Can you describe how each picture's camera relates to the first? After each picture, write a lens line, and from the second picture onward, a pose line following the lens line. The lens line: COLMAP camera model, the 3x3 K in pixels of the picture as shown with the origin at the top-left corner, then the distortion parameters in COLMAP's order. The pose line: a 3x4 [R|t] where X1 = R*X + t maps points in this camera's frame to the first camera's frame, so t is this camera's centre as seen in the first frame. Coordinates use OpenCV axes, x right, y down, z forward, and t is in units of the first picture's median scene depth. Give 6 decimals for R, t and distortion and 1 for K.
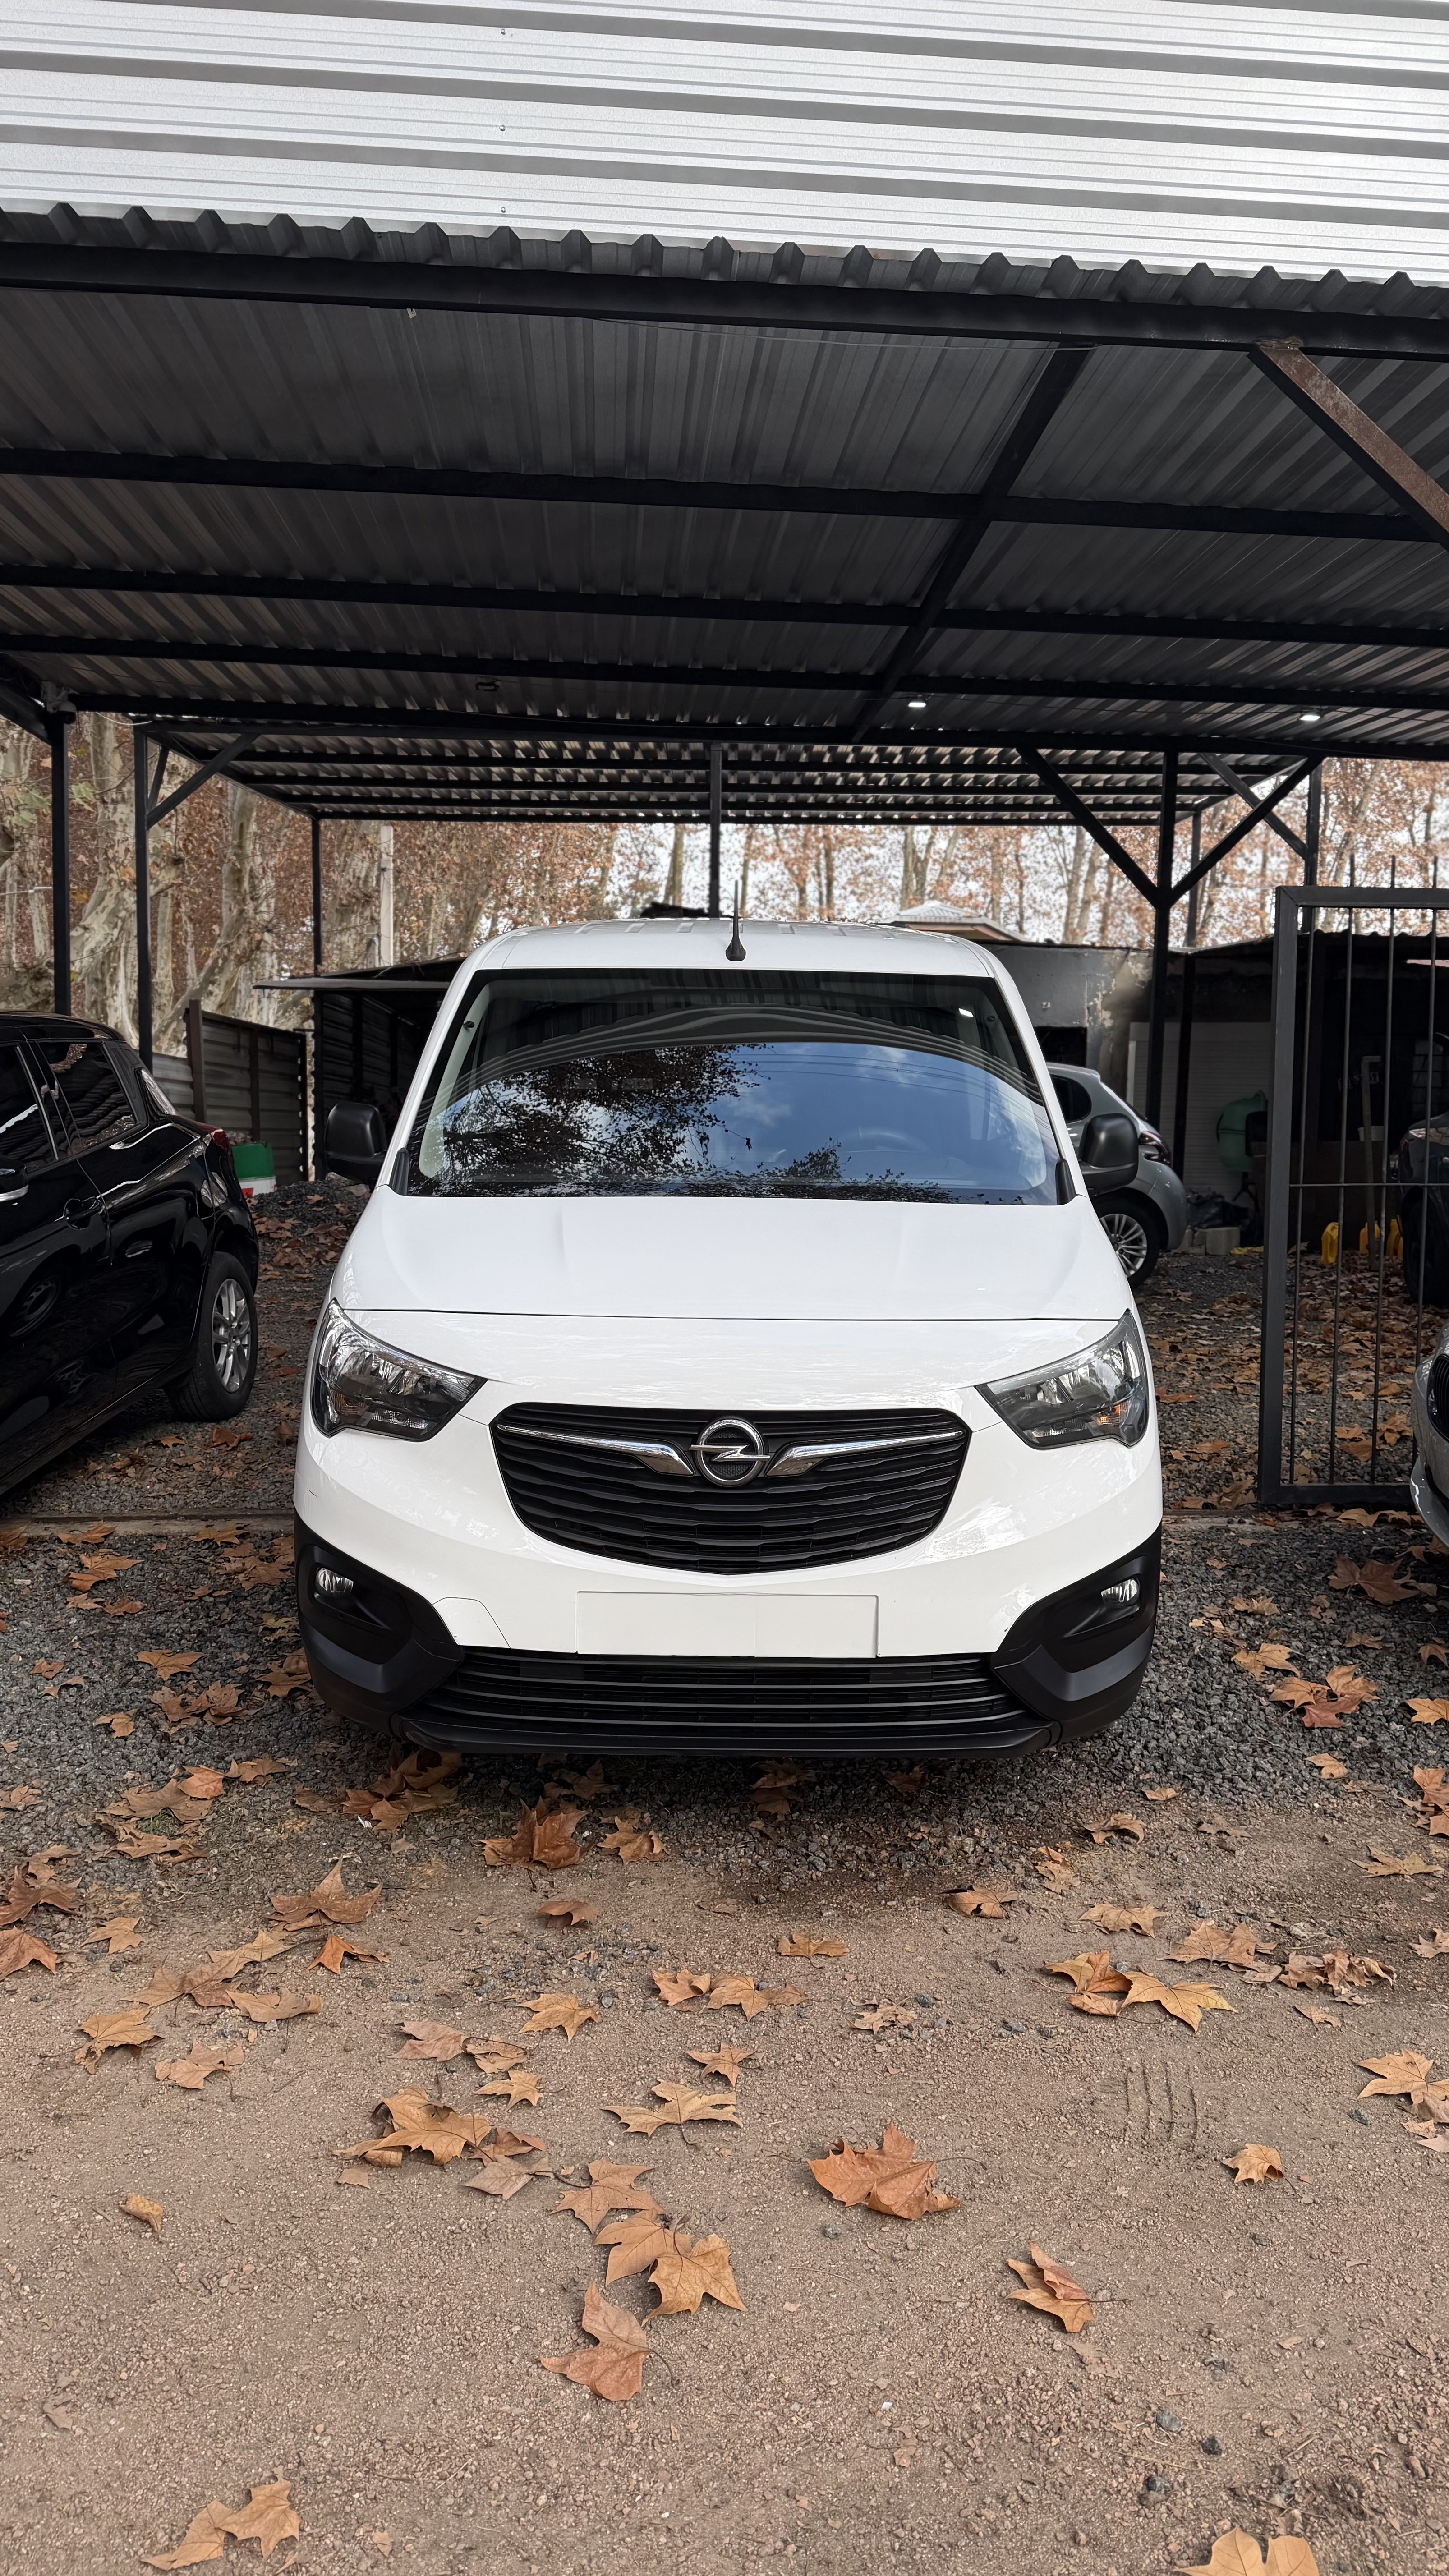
lens RADIAL K [[1823.9, 0, 729.2], [0, 1823.9, 1287.3], [0, 0, 1]] dist [0.017097, -0.026602]
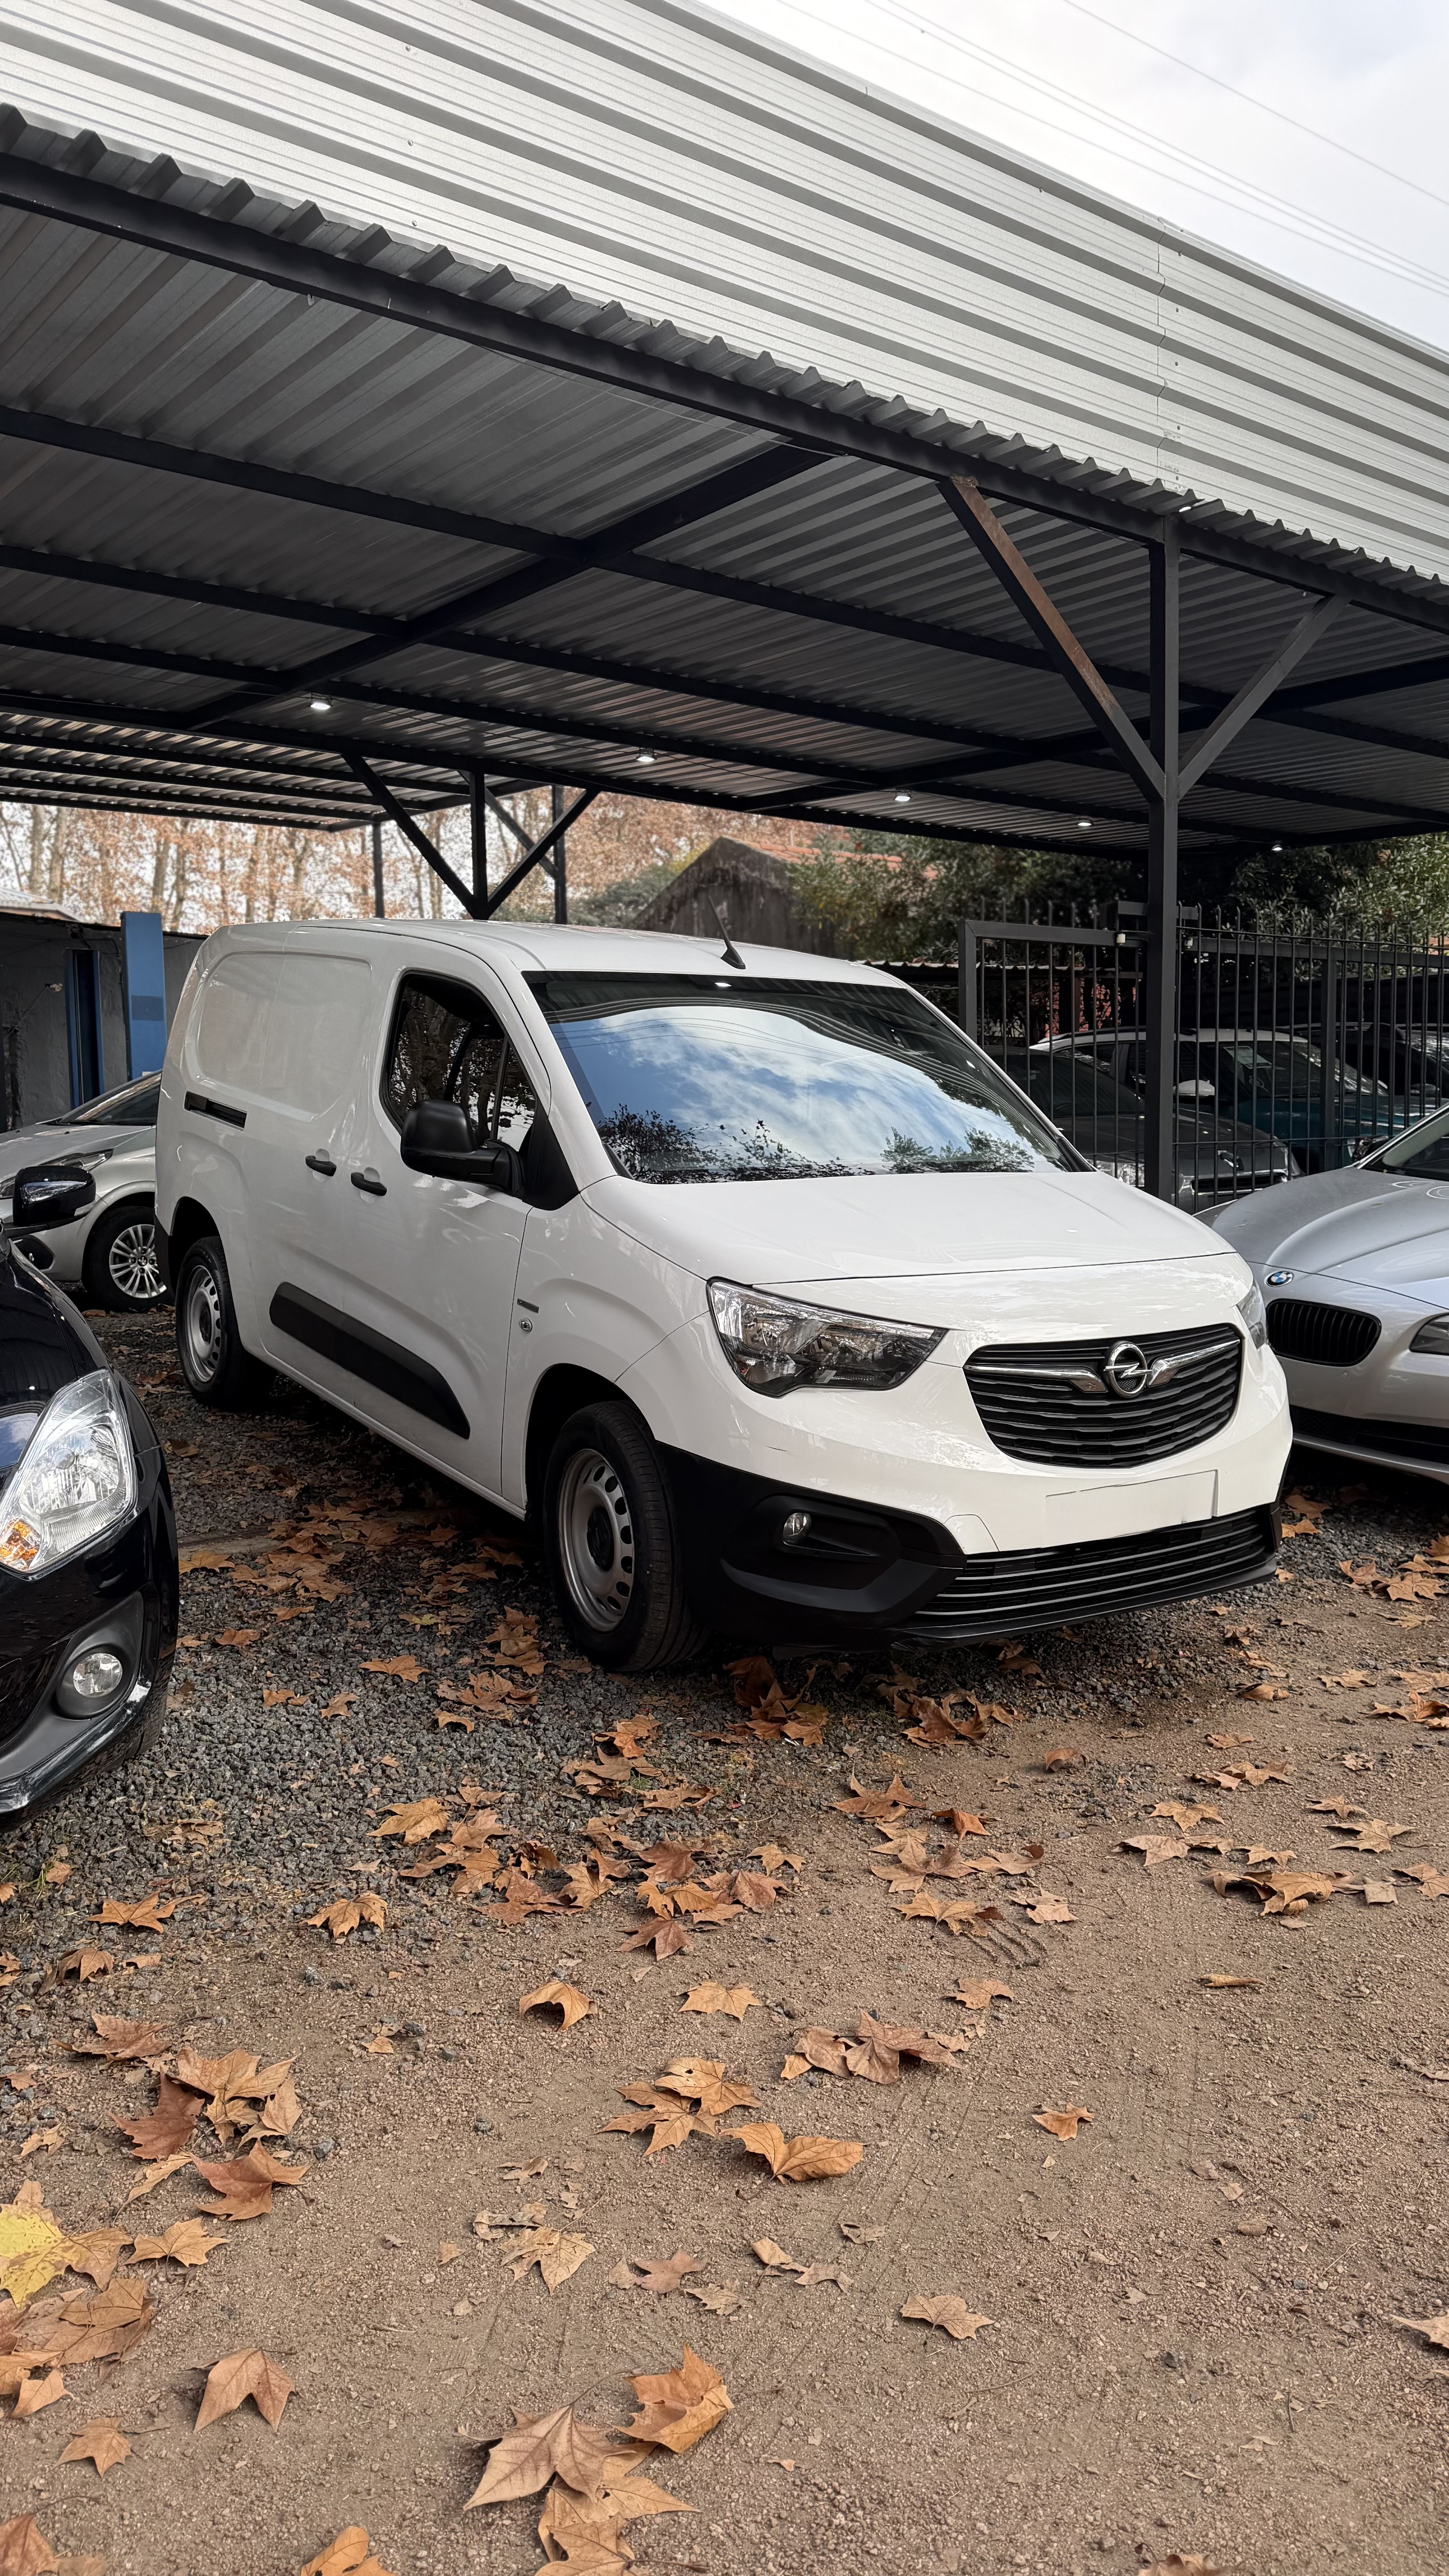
lens RADIAL K [[1823.9, 0, 721.8], [0, 1823.9, 1287.9], [0, 0, 1]] dist [0.017097, -0.026602]
pose [[0.836093, -0.069088, 0.544219, -0.892987], [0.066936, 0.997474, 0.023794, -0.014874], [-0.544488, 0.016534, 0.838605, 0.092538]]
